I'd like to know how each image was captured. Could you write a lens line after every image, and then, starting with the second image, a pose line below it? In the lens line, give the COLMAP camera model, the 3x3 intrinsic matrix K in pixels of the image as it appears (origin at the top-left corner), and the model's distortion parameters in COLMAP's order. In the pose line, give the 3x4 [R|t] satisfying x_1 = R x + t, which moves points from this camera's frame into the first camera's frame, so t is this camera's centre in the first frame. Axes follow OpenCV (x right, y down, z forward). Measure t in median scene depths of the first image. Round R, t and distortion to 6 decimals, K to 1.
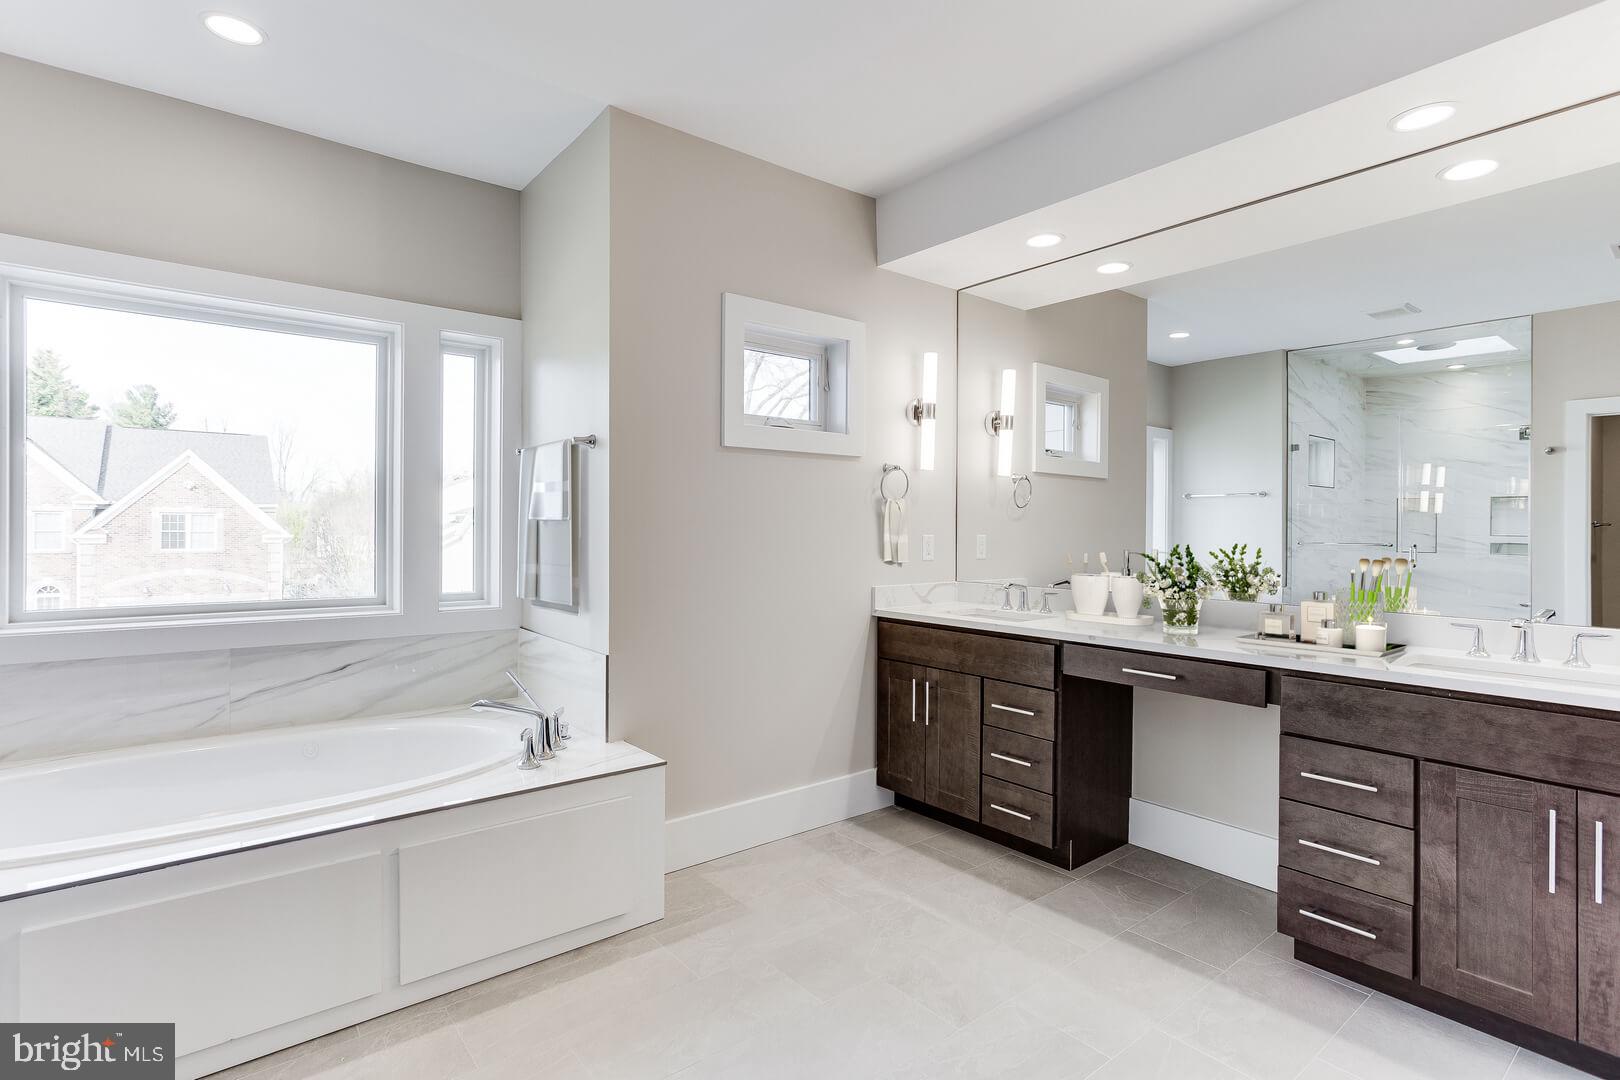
lens RADIAL K [[792.8, 0, 808.1], [0, 792.8, 534.5], [0, 0, 1]] dist [0.020963, 0.001520]
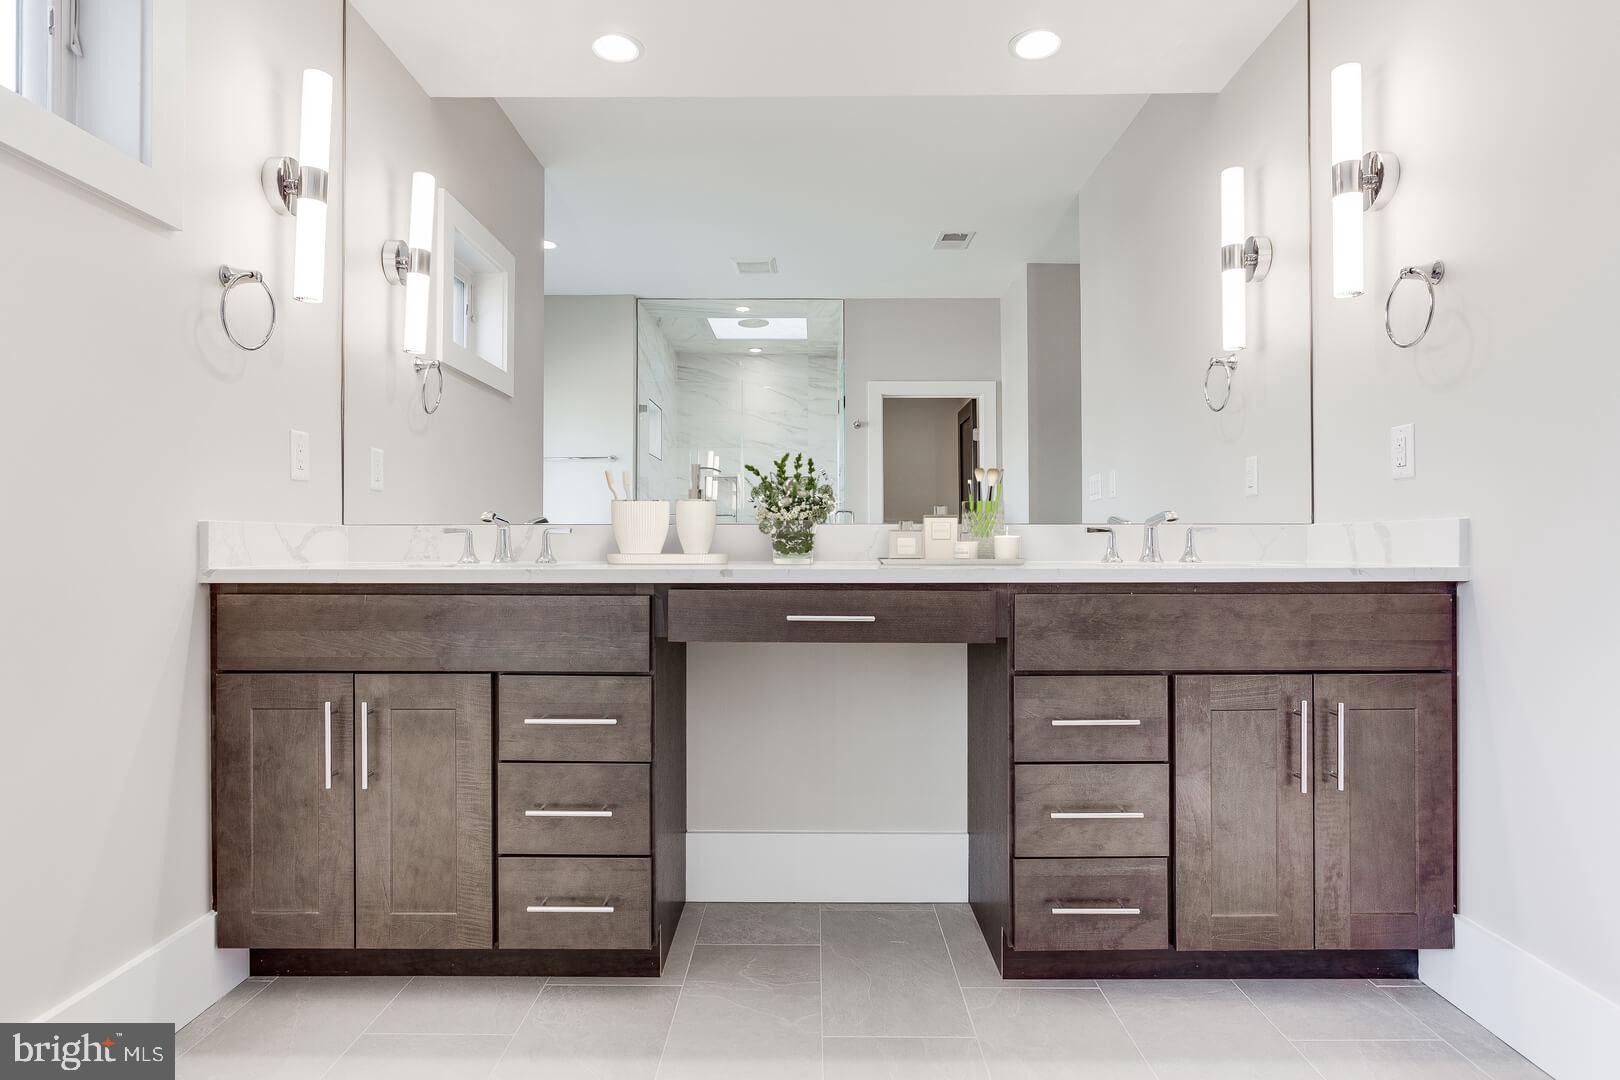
lens RADIAL K [[905.7, 0, 809.5], [0, 905.7, 536.6], [0, 0, 1]] dist [-0.008833, 0.002471]
pose [[0.636959, 0.001904, 0.770896, -0.120216], [0.007066, 0.999941, -0.008308, 0.100683], [-0.770866, 0.010739, 0.636907, 0.482087]]
